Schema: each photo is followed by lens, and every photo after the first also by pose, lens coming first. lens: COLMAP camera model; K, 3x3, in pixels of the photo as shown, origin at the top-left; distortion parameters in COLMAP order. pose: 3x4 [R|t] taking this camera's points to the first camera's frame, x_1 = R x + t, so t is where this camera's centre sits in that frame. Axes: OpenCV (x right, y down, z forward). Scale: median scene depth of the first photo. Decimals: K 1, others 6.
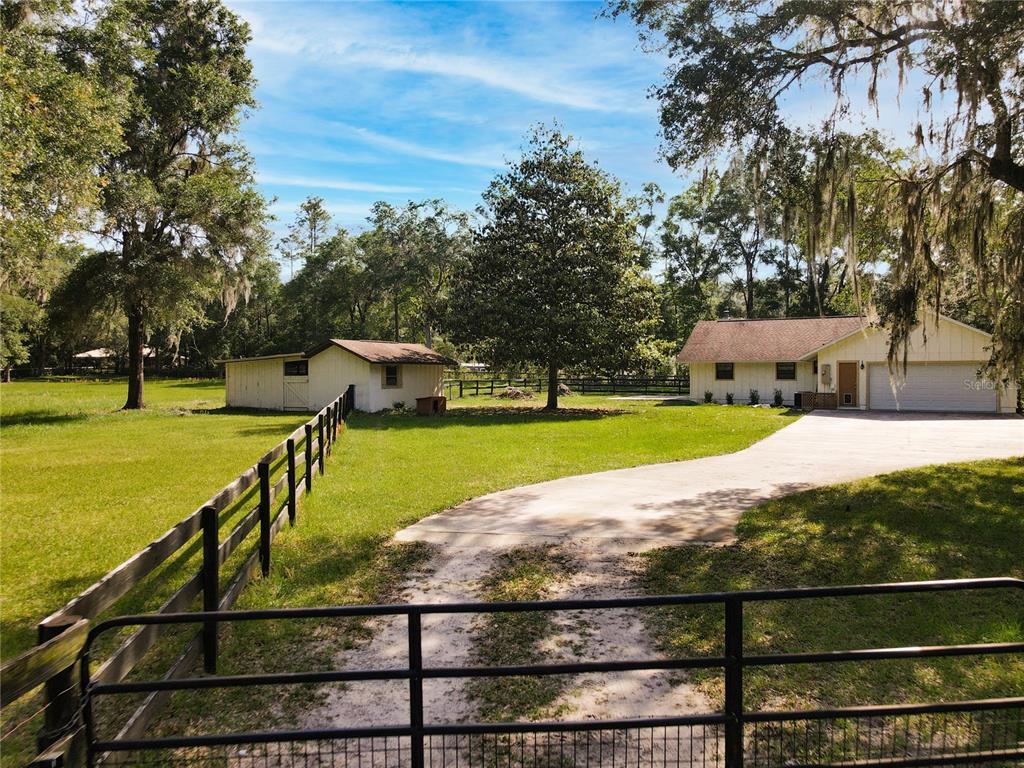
lens RADIAL K [[728.8, 0, 512.0], [0, 728.8, 384.0], [0, 0, 1]] dist [0.009858, 0.002557]
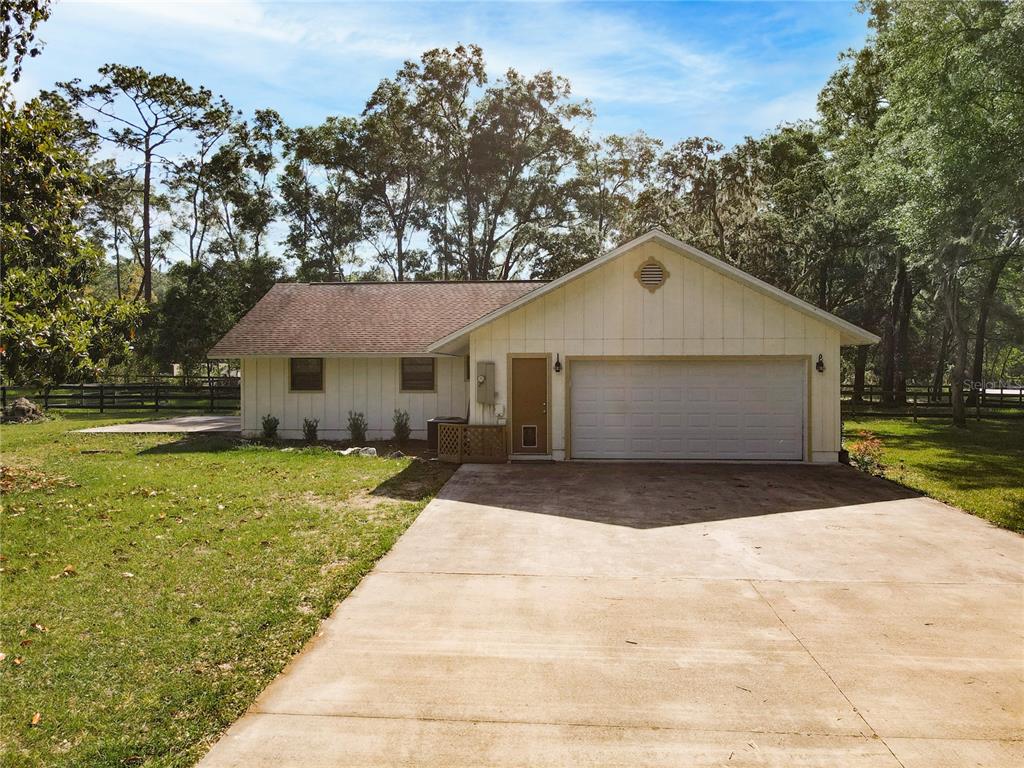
lens RADIAL K [[728.8, 0, 512.0], [0, 728.8, 384.0], [0, 0, 1]] dist [0.009858, 0.002557]
pose [[0.908553, -0.009927, 0.417651, 0.217346], [0.008341, 0.999949, 0.005623, -0.013140], [-0.417685, -0.001625, 0.908590, 0.494384]]
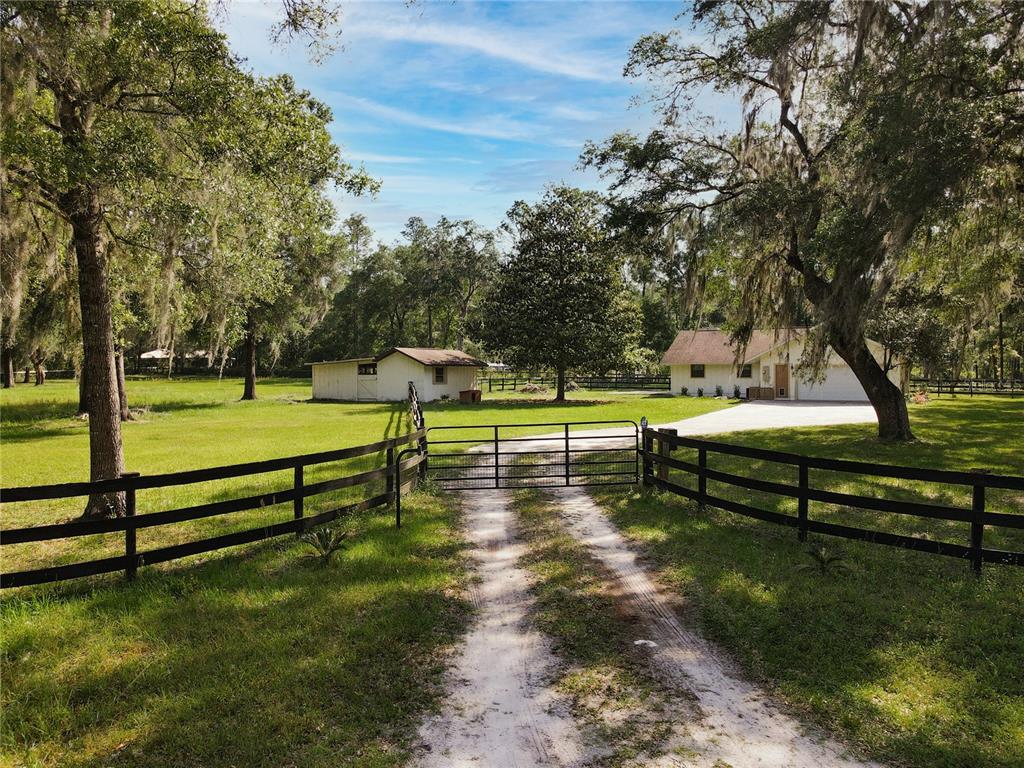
lens RADIAL K [[728.8, 0, 512.0], [0, 728.8, 384.0], [0, 0, 1]] dist [0.009858, 0.002557]
pose [[0.999468, -0.000022, -0.032612, 0.009682], [0.000080, 0.999998, 0.001792, 0.002629], [0.032612, -0.001793, 0.999466, -0.291986]]
